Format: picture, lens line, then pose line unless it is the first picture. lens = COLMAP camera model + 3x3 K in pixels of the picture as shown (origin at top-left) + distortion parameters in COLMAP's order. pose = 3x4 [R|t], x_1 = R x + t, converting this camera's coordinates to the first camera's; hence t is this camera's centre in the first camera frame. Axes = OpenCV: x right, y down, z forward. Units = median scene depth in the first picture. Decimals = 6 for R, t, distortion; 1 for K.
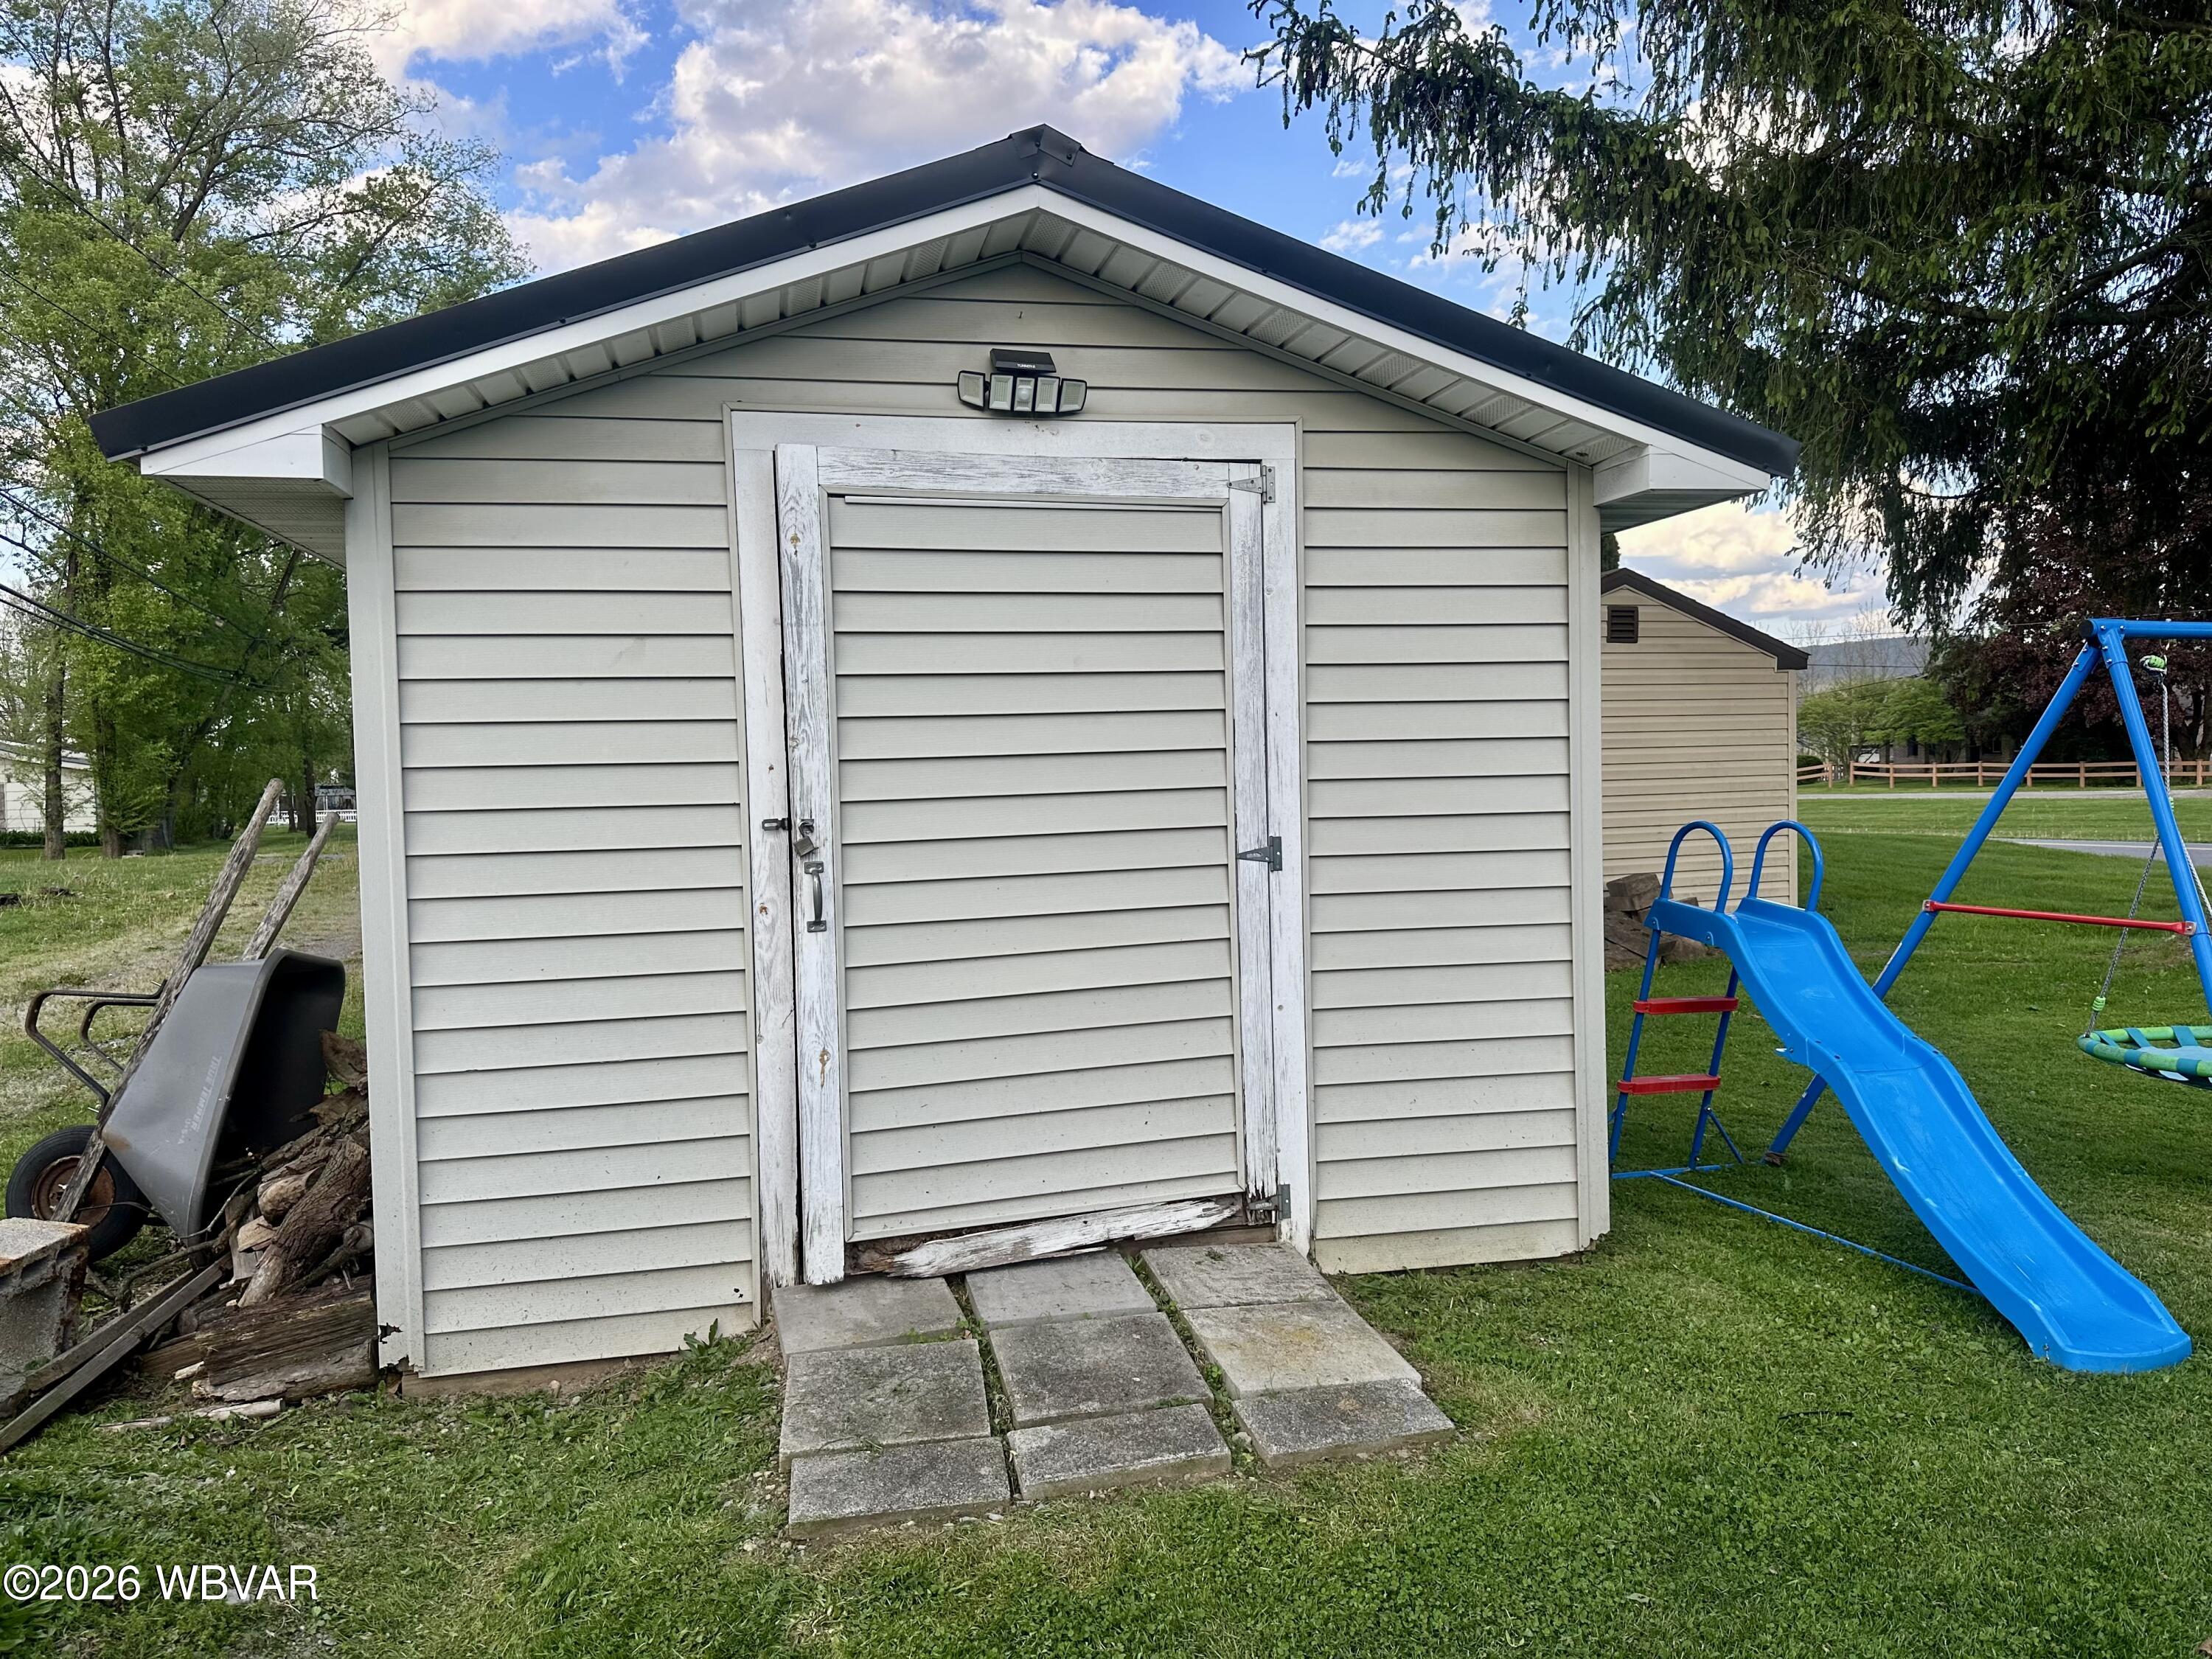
lens RADIAL K [[1525.7, 0, 1106.0], [0, 1525.7, 829.5], [0, 0, 1]] dist [0.043130, -0.042133]
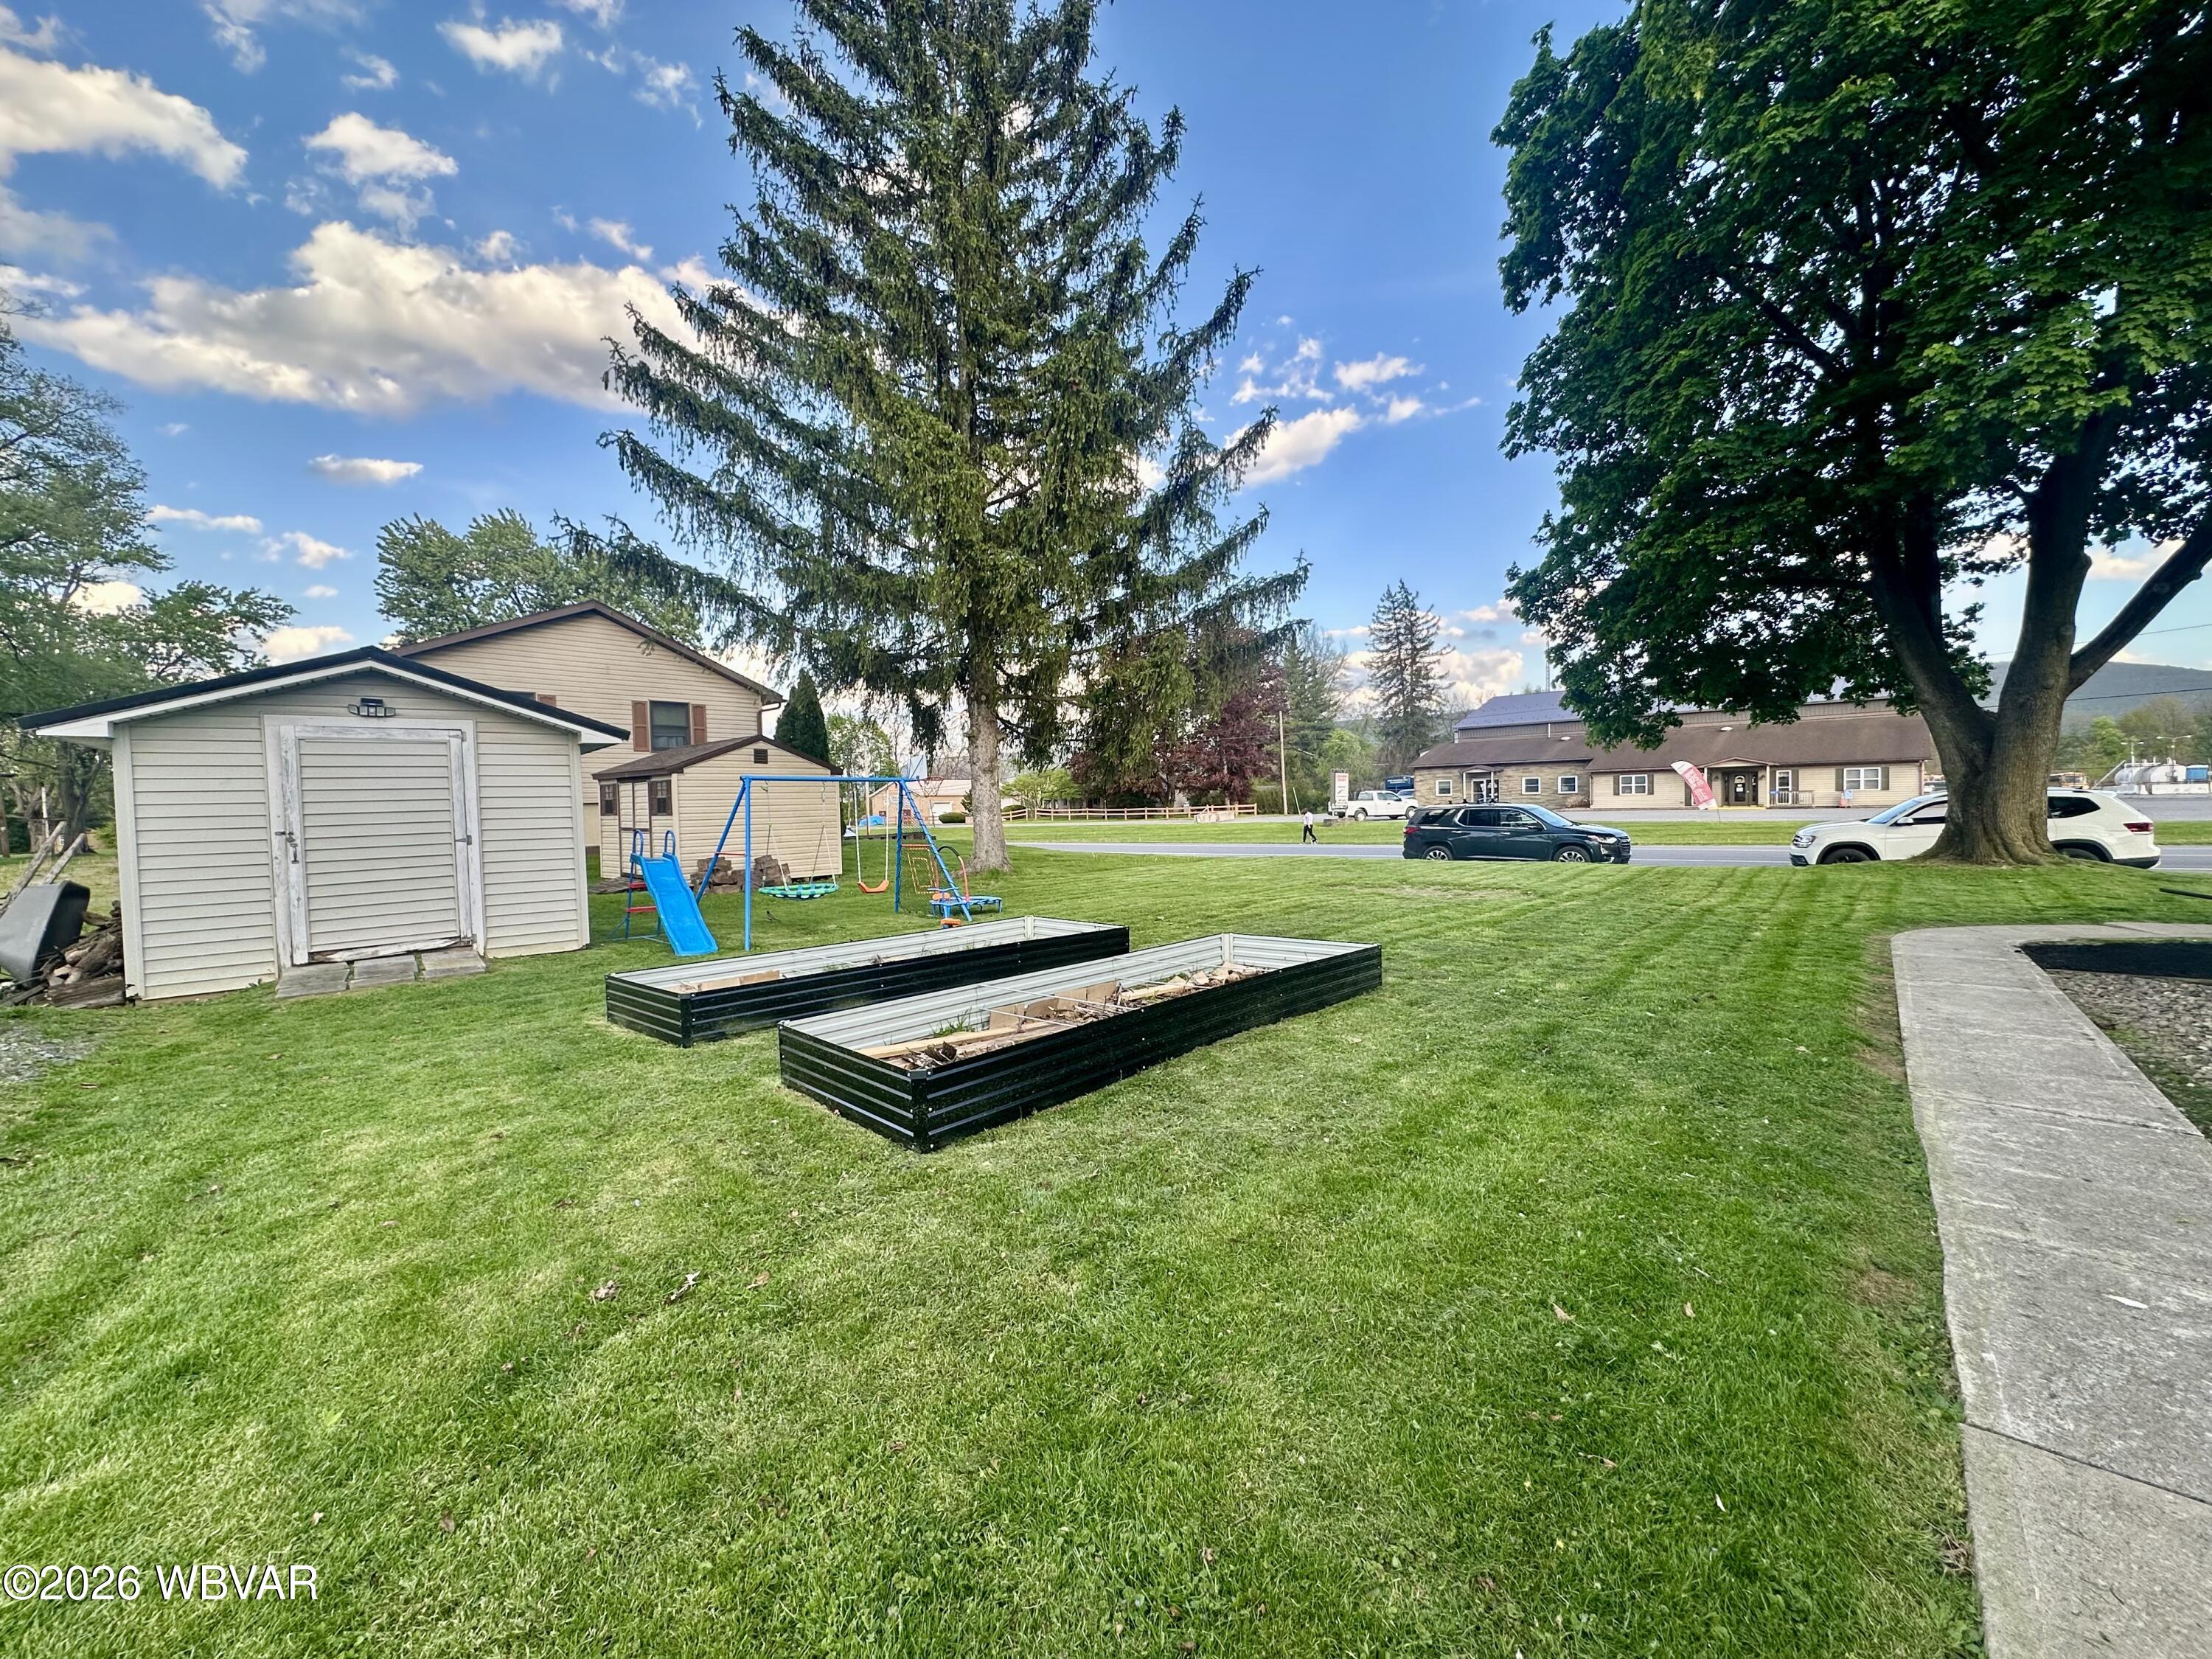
lens RADIAL K [[884.7, 0, 1106.0], [0, 884.7, 829.5], [0, 0, 1]] dist [0.000676, -0.000769]
pose [[0.890729, -0.013956, 0.454320, 0.515731], [0.022748, 0.999645, -0.013893, 0.055896], [-0.453964, 0.022710, 0.890730, -1.564642]]
